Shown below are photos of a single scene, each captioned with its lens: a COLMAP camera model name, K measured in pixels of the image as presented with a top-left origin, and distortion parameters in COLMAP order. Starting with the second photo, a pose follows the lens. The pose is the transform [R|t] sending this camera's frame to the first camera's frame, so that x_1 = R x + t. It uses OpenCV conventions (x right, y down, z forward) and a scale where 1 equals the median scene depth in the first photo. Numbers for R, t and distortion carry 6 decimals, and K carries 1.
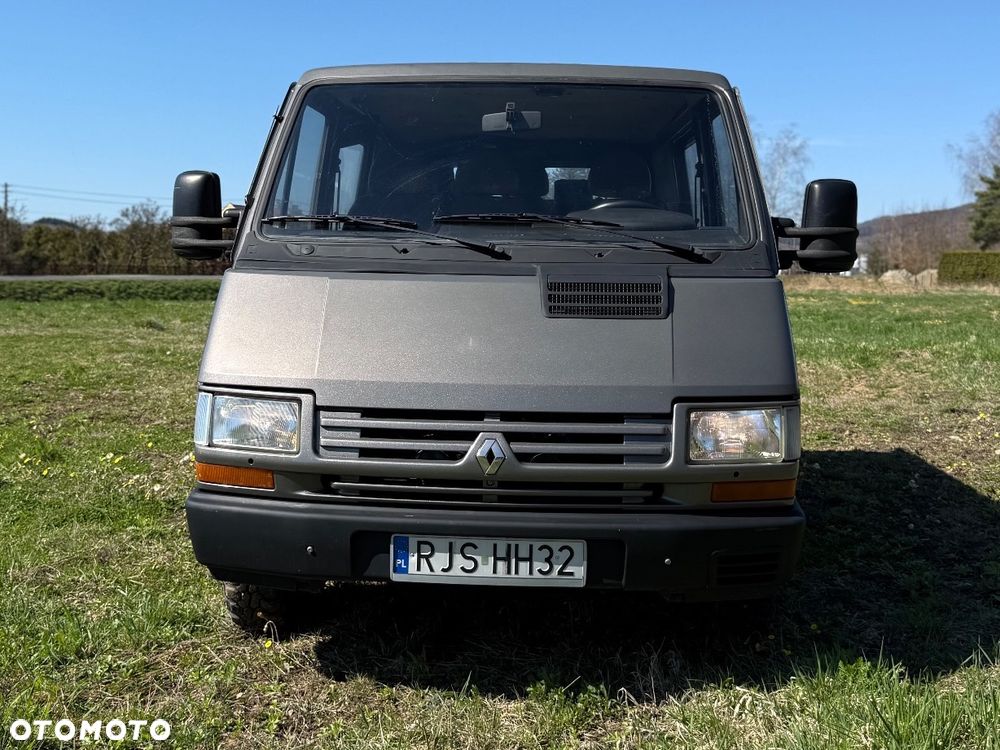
lens RADIAL K [[1172.6, 0, 500.0], [0, 1172.6, 375.0], [0, 0, 1]] dist [0.202324, -0.566435]
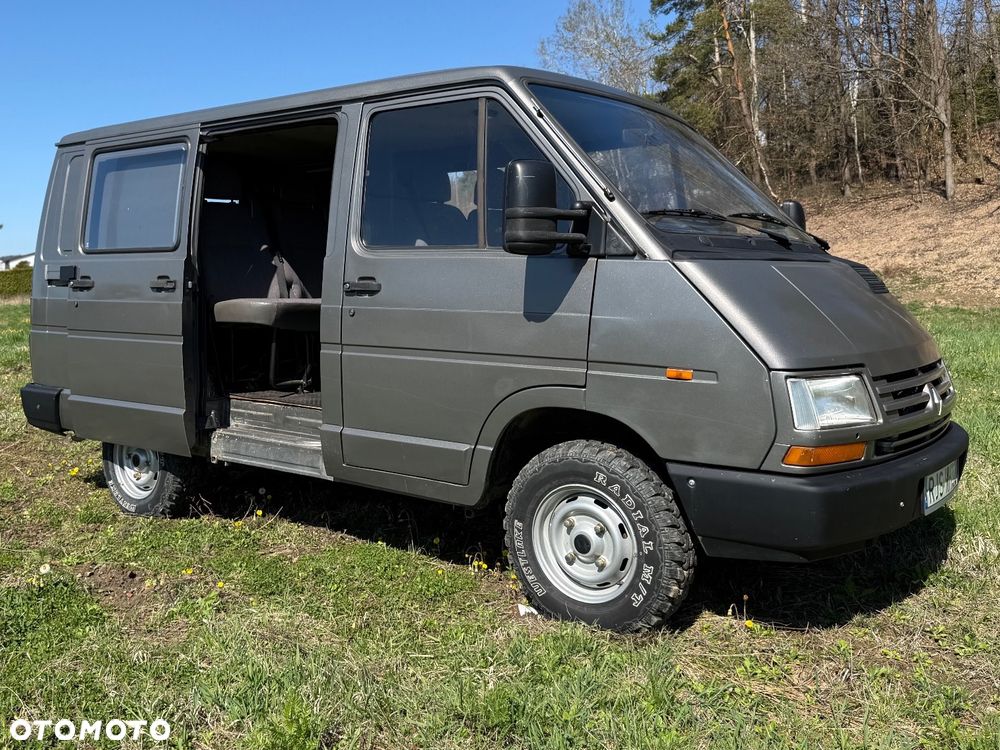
lens RADIAL K [[953.6, 0, 418.7], [0, 953.6, 325.3], [0, 0, 1]] dist [0.146375, -0.311233]
pose [[0.603073, -0.054265, 0.795838, -1.160074], [0.095886, 0.995381, -0.004790, -0.059724], [-0.791902, 0.079198, 0.605490, 0.800190]]
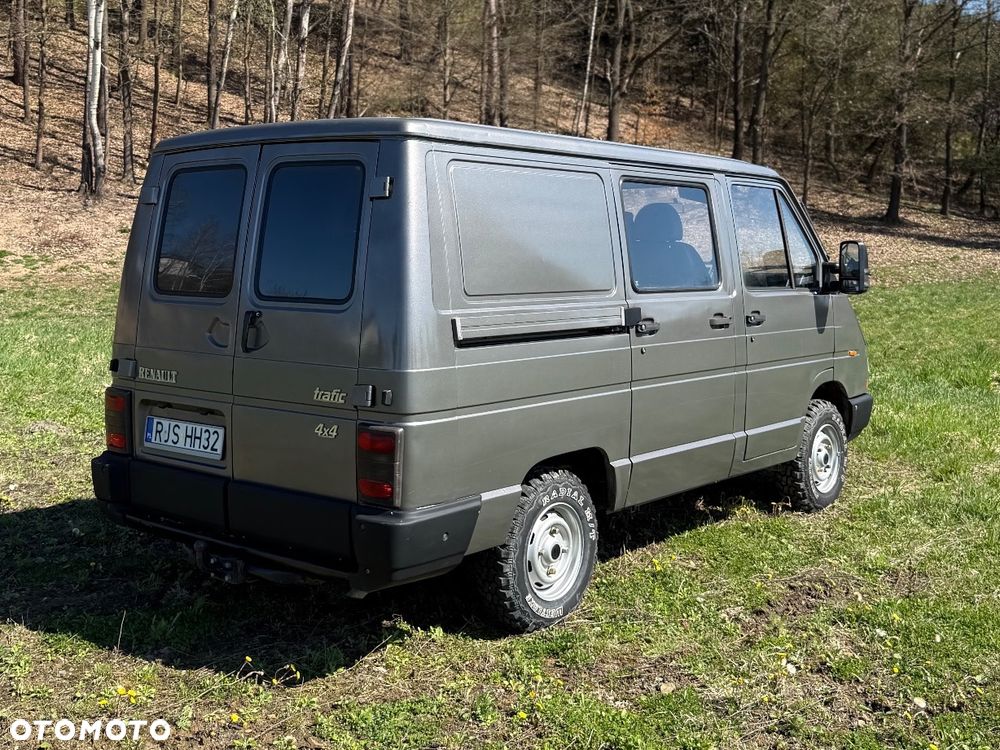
lens RADIAL K [[1170.9, 0, 498.6], [0, 1170.9, 247.3], [0, 0, 1]] dist [0.097325, -0.032703]
pose [[-0.803244, -0.023241, 0.595197, -1.059687], [0.044007, 0.994192, 0.098211, -0.436616], [-0.594022, 0.105080, -0.797556, 3.301077]]
